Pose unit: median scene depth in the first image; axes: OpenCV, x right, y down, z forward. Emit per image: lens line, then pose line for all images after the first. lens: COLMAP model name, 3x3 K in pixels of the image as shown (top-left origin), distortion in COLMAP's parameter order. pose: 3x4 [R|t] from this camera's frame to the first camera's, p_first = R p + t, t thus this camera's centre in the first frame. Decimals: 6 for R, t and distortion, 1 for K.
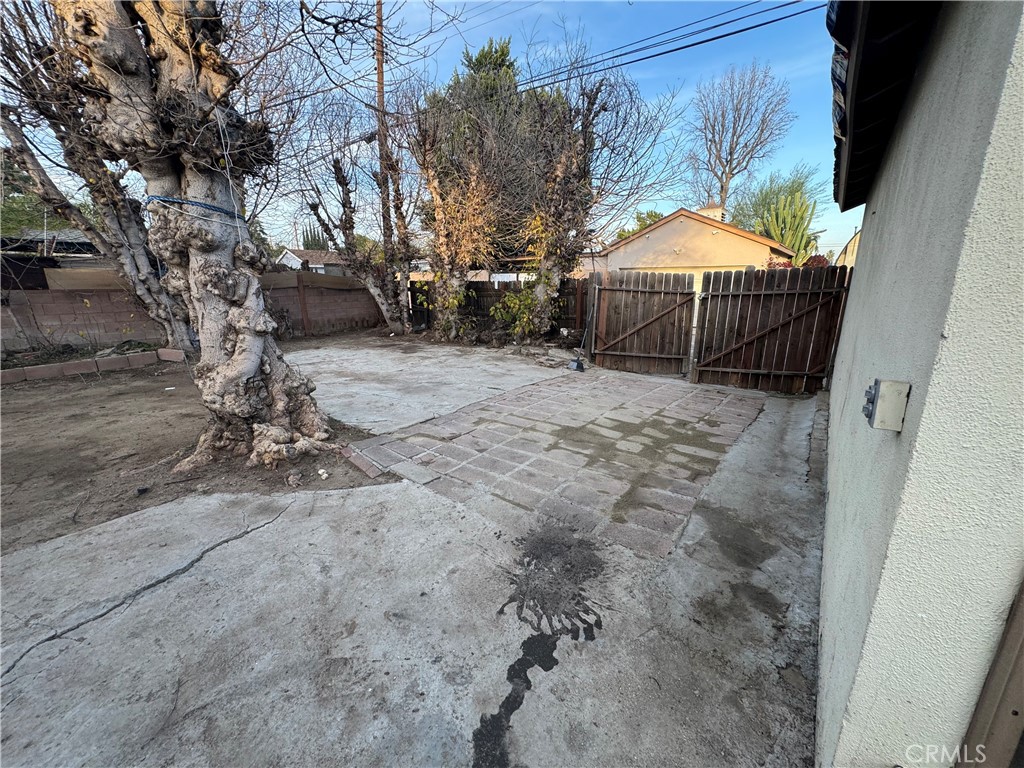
lens RADIAL K [[407.2, 0, 512.2], [0, 407.2, 384.4], [0, 0, 1]] dist [-0.001429, 0.000315]
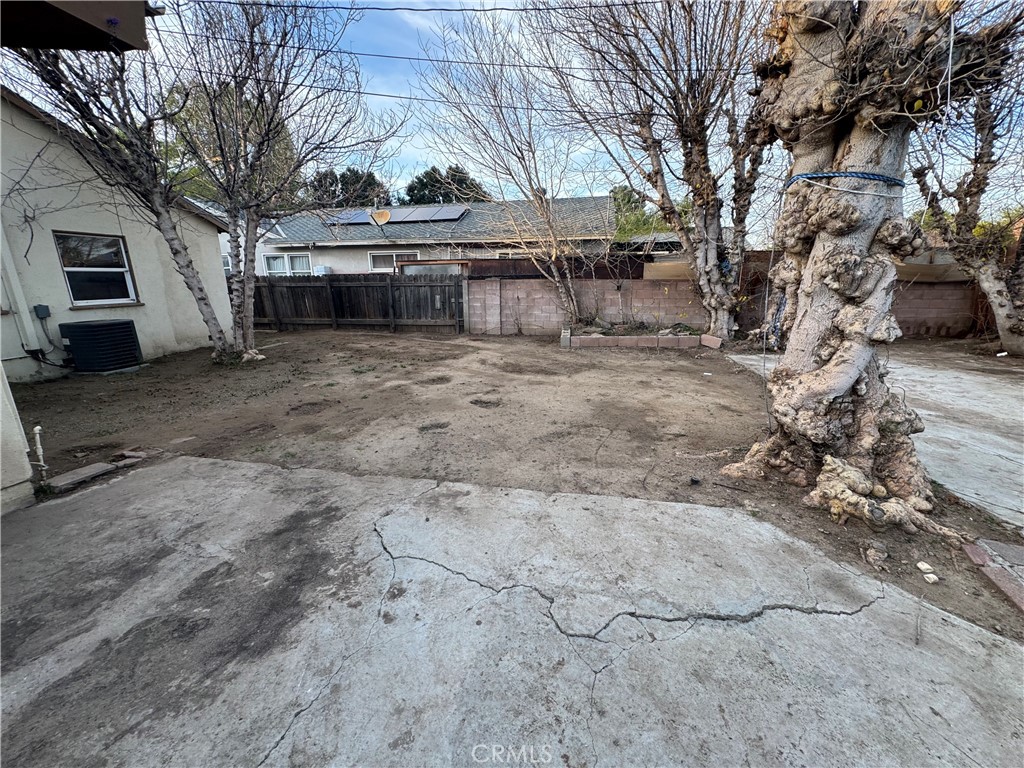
lens RADIAL K [[407.2, 0, 512.2], [0, 407.2, 384.4], [0, 0, 1]] dist [-0.001429, 0.000315]
pose [[0.450999, 0.231502, -0.861978, -0.240588], [-0.213152, 0.965767, 0.147852, -0.019207], [0.866698, 0.117051, 0.484905, 0.072122]]
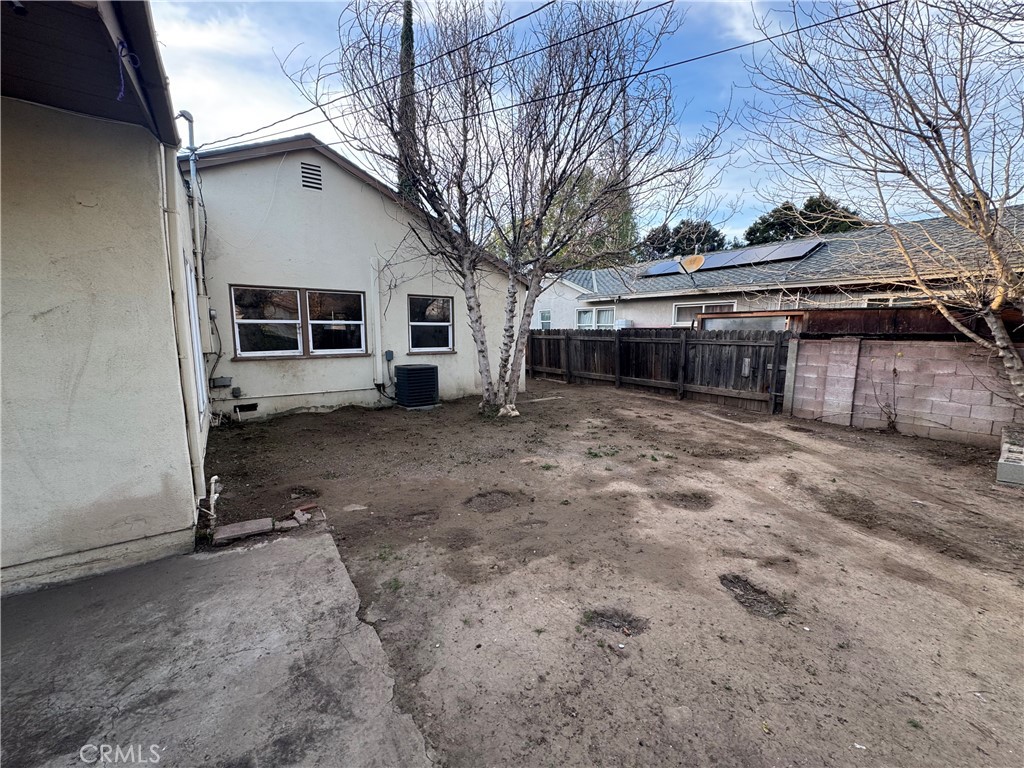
lens RADIAL K [[407.2, 0, 512.2], [0, 407.2, 384.4], [0, 0, 1]] dist [-0.001429, 0.000315]
pose [[-0.288444, 0.134391, -0.948019, -0.750439], [-0.236739, 0.949351, 0.206610, -0.111804], [0.927769, 0.284029, -0.242019, 0.367033]]
